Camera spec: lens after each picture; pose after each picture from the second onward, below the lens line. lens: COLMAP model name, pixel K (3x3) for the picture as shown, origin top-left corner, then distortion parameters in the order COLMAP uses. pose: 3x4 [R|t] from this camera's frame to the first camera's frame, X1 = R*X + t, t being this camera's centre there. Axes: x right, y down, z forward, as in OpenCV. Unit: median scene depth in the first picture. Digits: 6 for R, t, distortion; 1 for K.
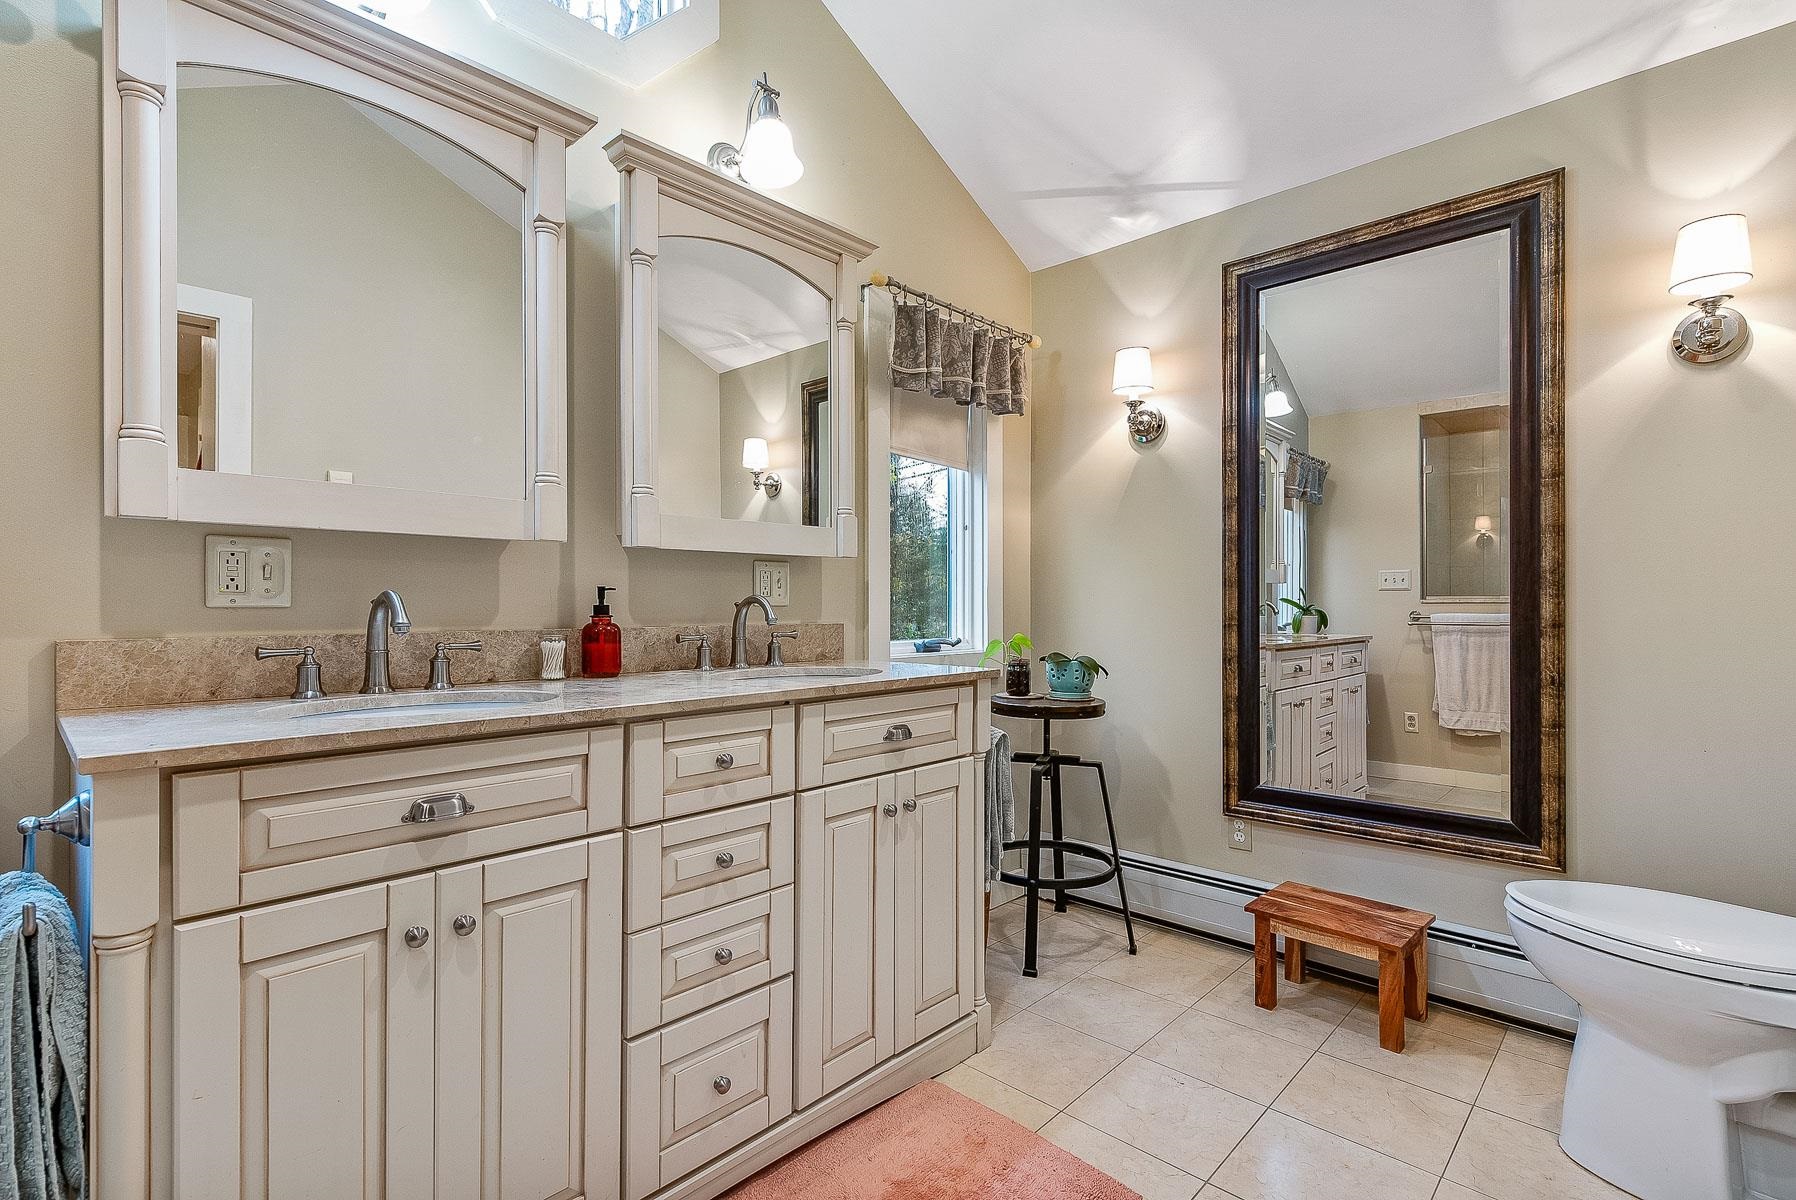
lens RADIAL K [[836.2, 0, 898.0], [0, 836.2, 600.0], [0, 0, 1]] dist [-0.001970, -0.000648]
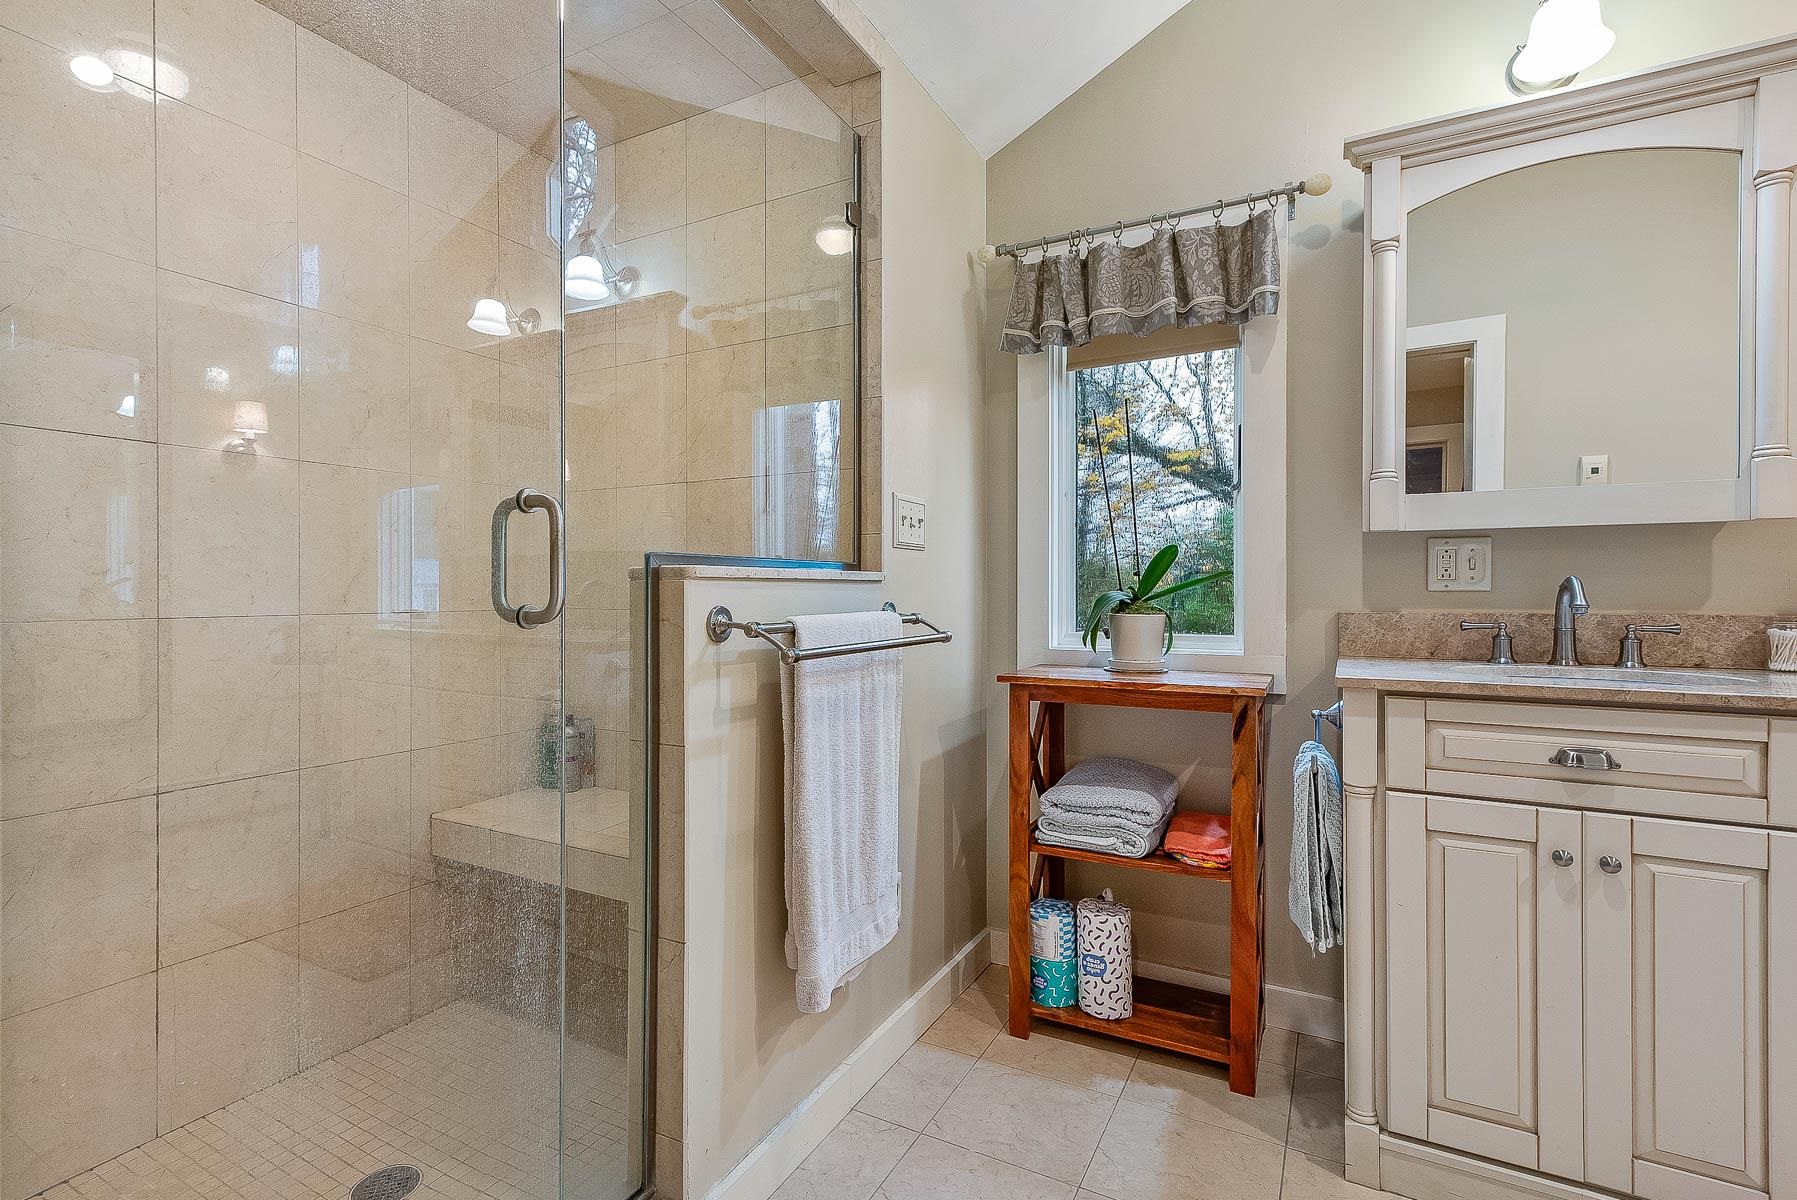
lens RADIAL K [[803.5, 0, 892.1], [0, 803.5, 604.8], [0, 0, 1]] dist [0.031996, -0.009180]
pose [[0.245077, 0.019256, -0.969312, 0.330397], [0.007203, 0.999739, 0.021681, -0.004842], [0.969477, -0.012295, 0.244874, -0.241671]]
